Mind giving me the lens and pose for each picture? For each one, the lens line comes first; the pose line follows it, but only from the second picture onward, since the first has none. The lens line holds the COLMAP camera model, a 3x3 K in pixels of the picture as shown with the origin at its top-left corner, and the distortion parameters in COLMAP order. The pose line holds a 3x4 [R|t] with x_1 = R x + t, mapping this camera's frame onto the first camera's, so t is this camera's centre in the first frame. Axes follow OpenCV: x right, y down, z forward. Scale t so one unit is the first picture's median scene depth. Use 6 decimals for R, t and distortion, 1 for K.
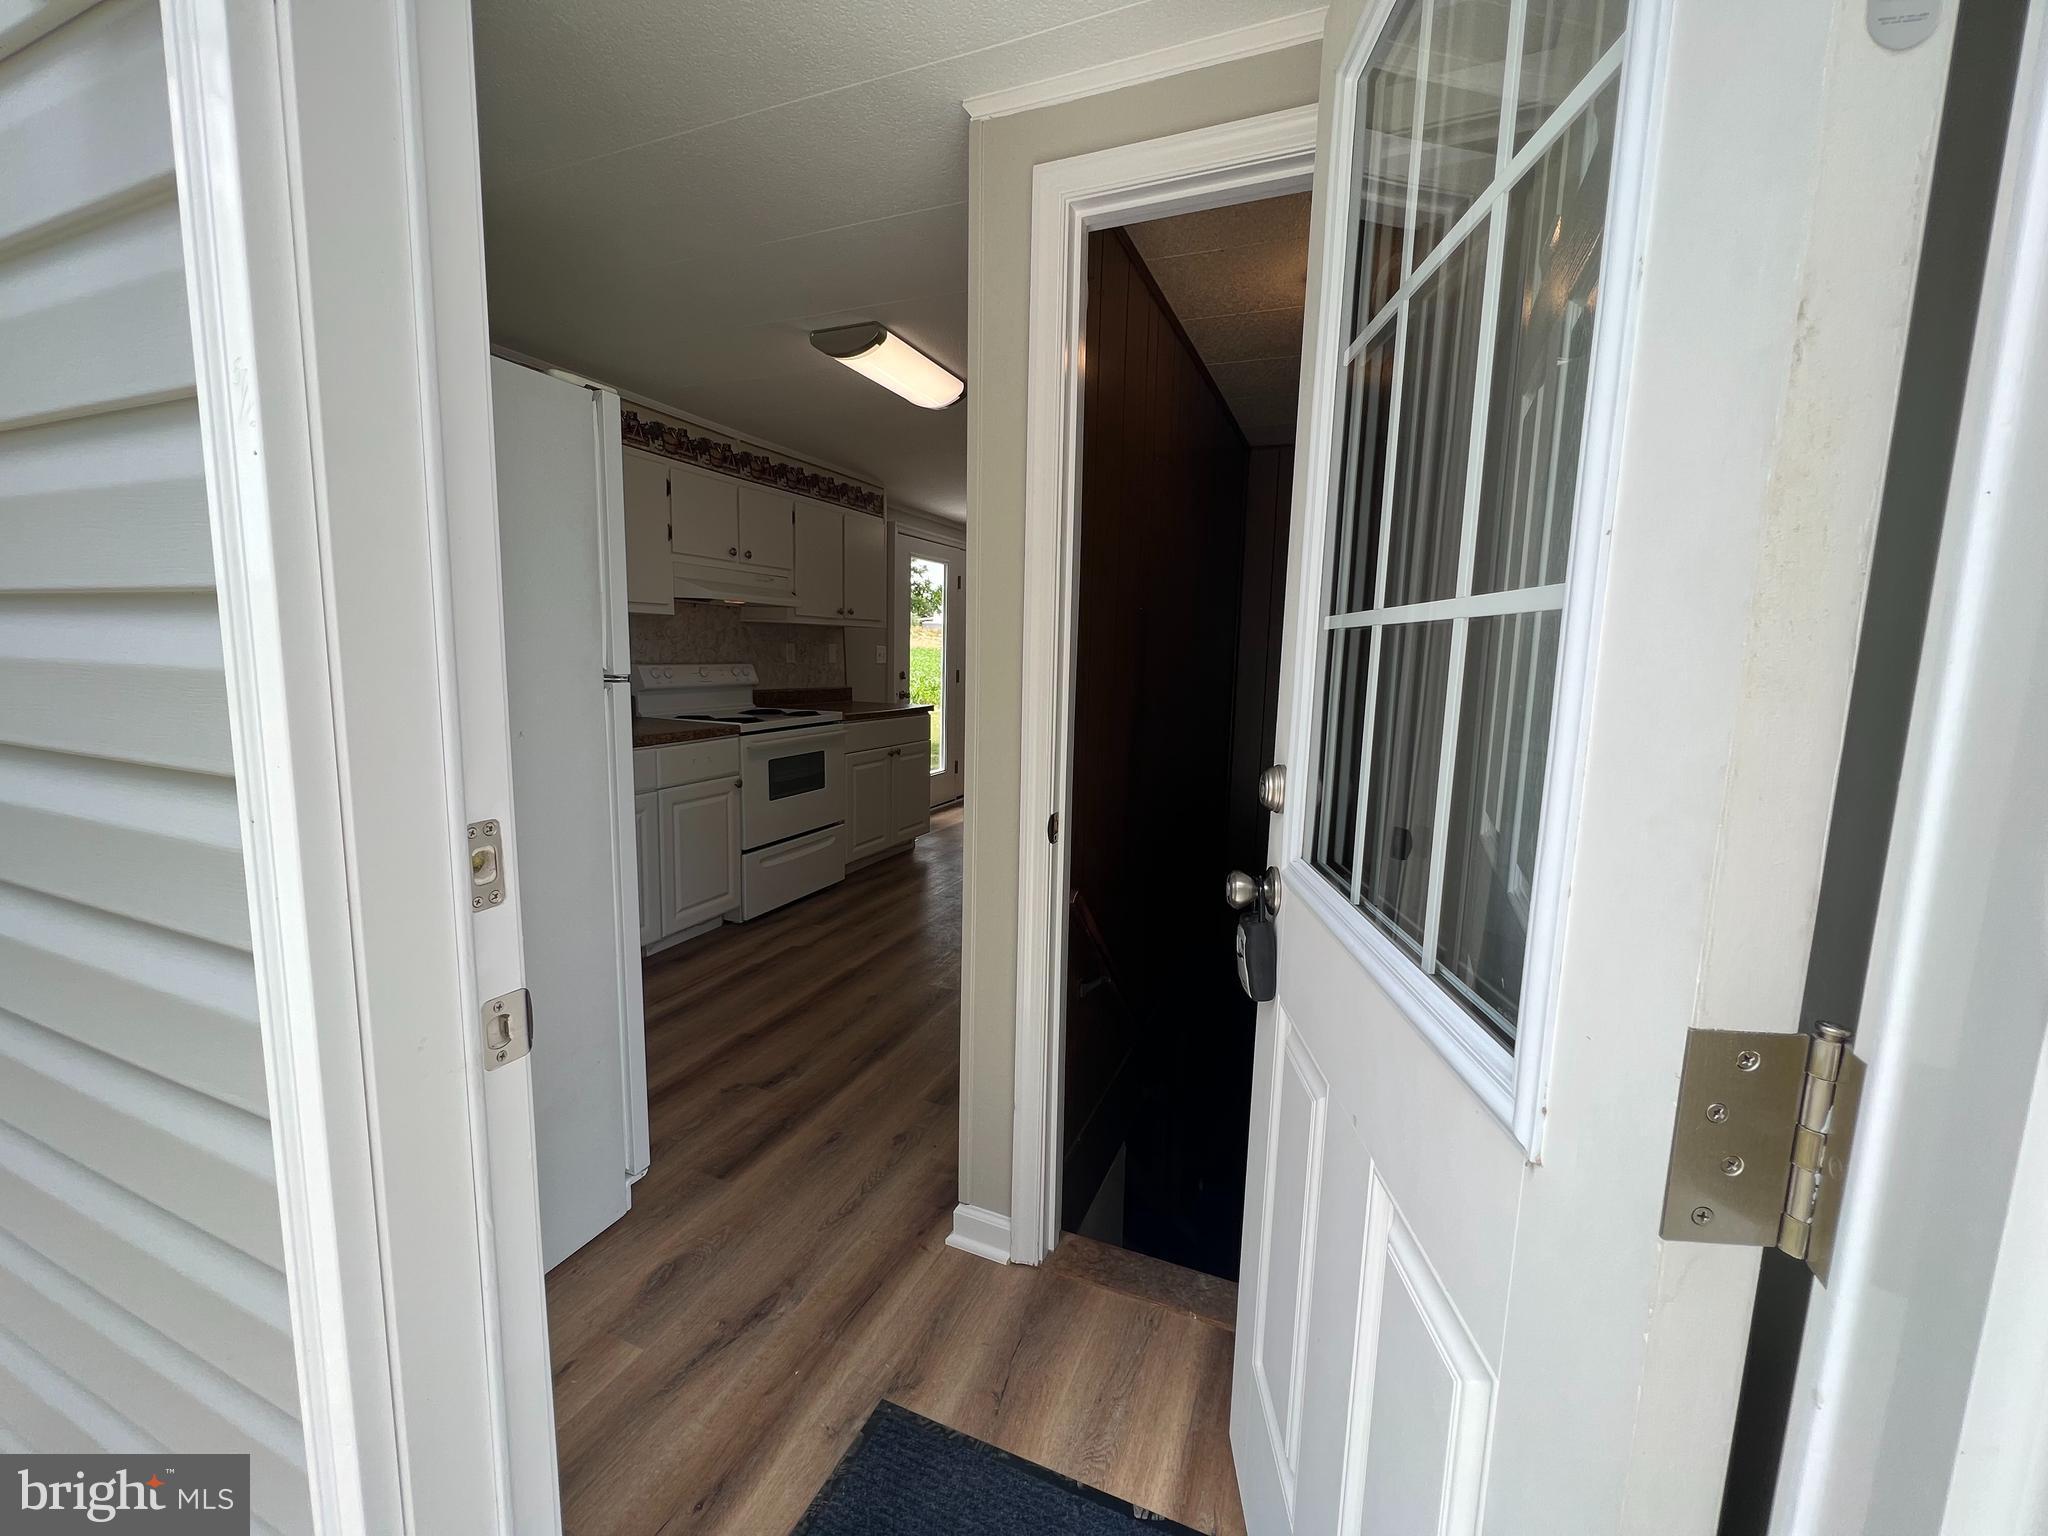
lens RADIAL K [[824.6, 0, 1026.9], [0, 824.6, 759.0], [0, 0, 1]] dist [-0.002423, 0.000304]
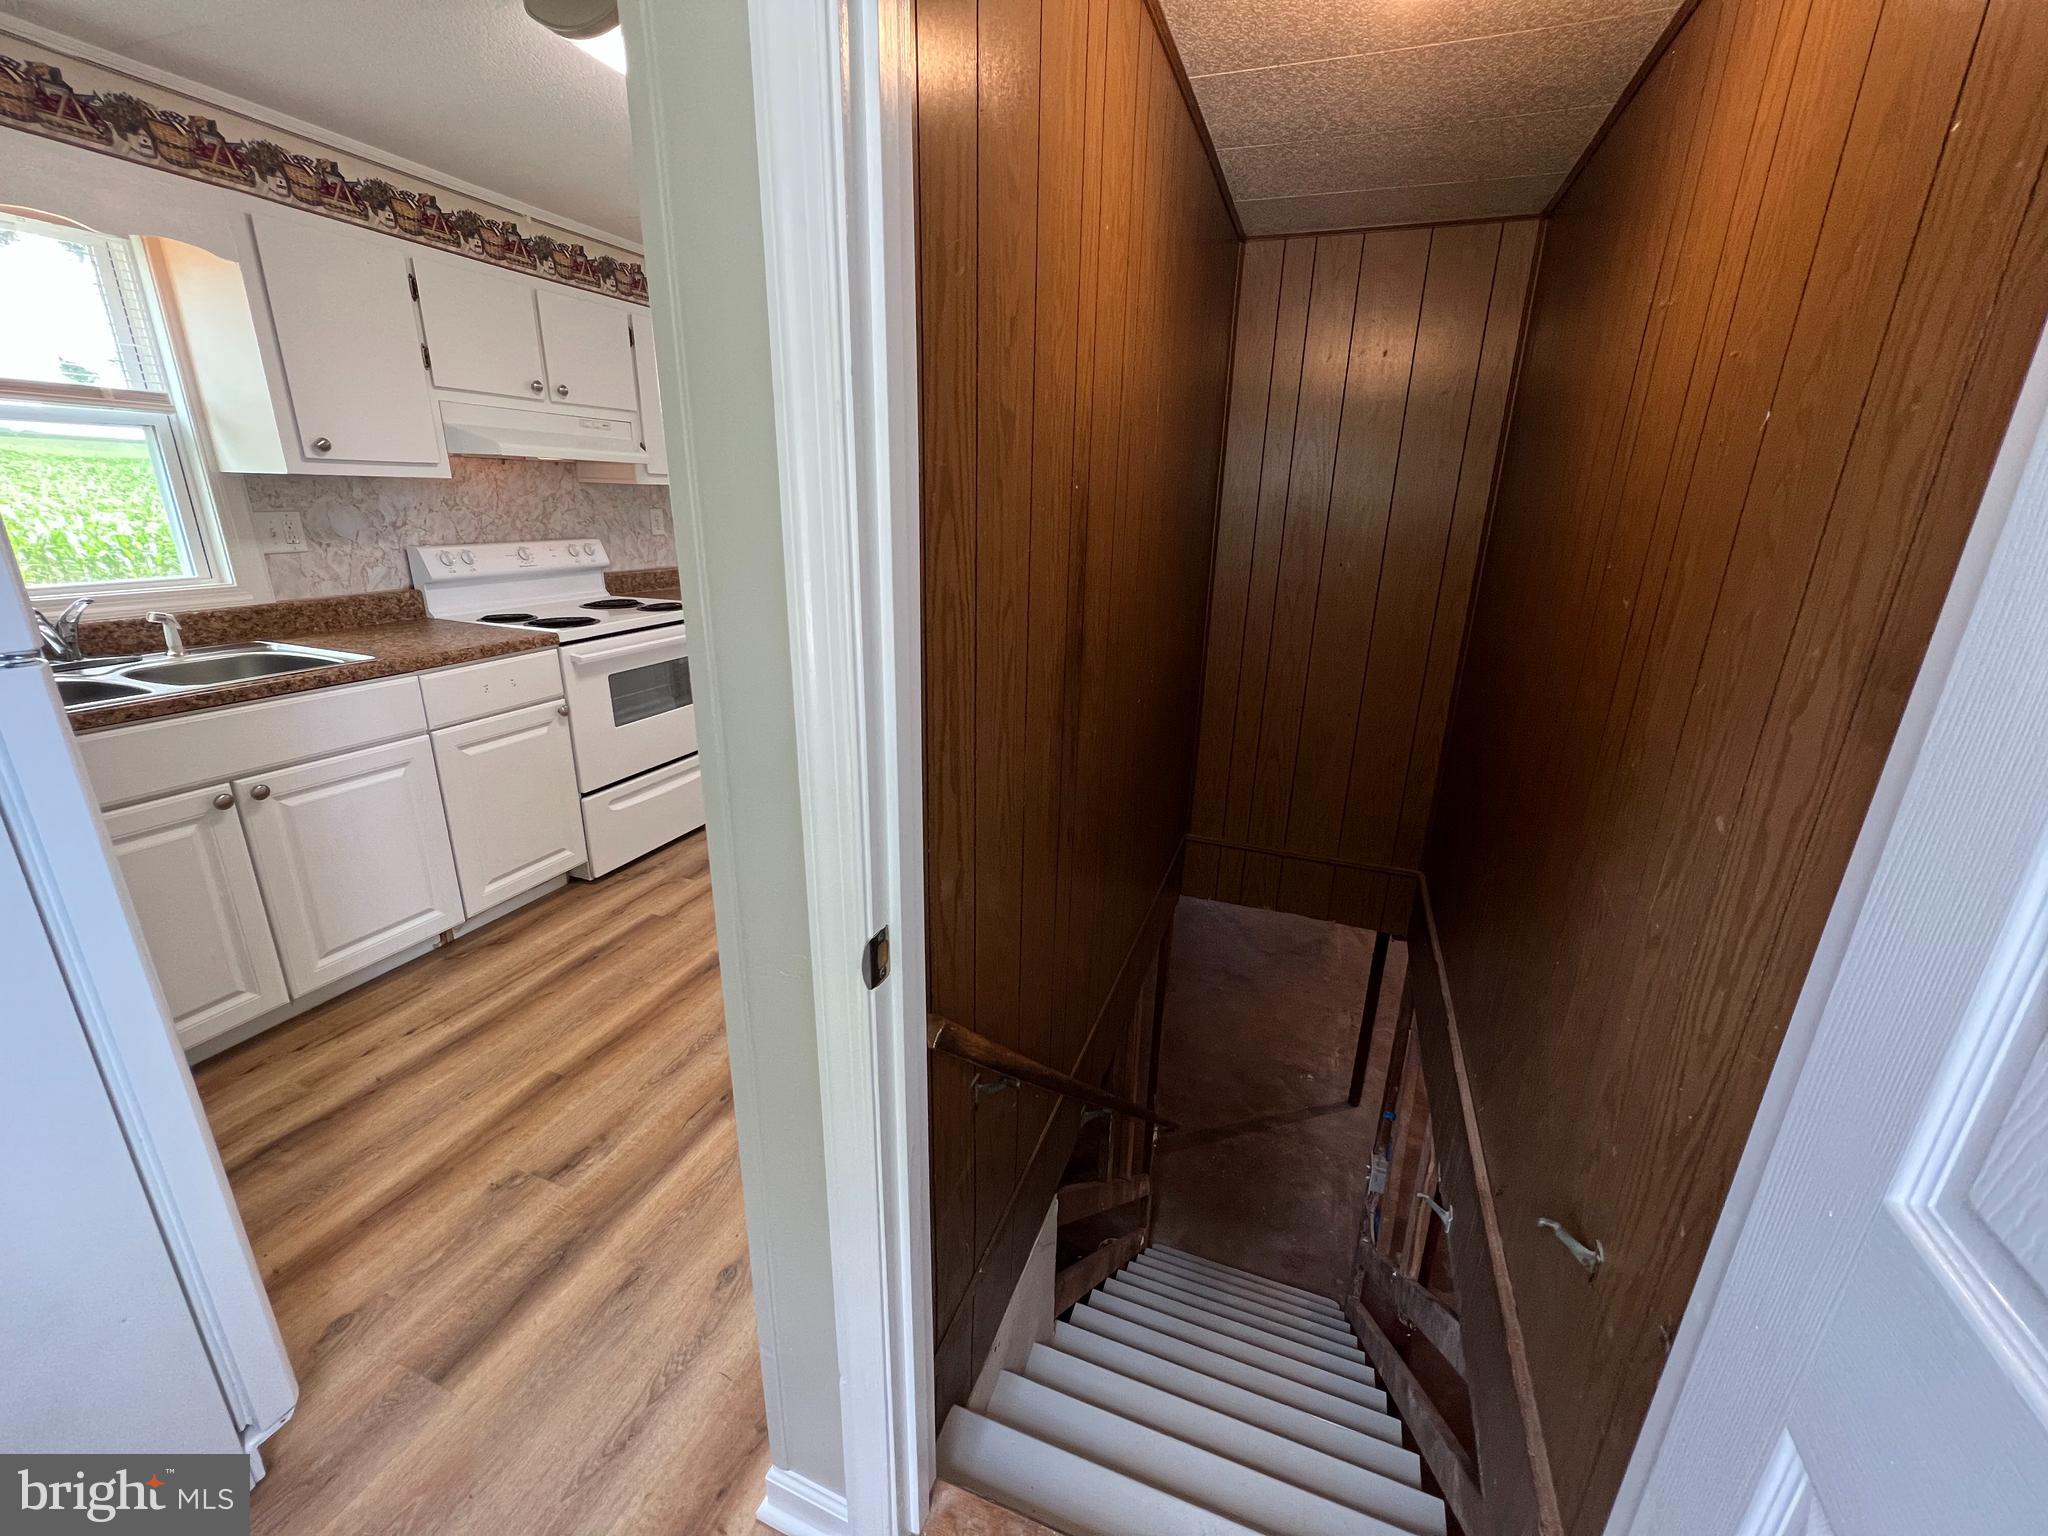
lens RADIAL K [[824.6, 0, 1026.9], [0, 824.6, 759.0], [0, 0, 1]] dist [-0.002423, 0.000304]
pose [[0.999234, -0.011173, 0.037493, 0.043042], [0.004332, 0.984057, 0.177799, -0.052619], [-0.038882, -0.177501, 0.983352, 0.200903]]
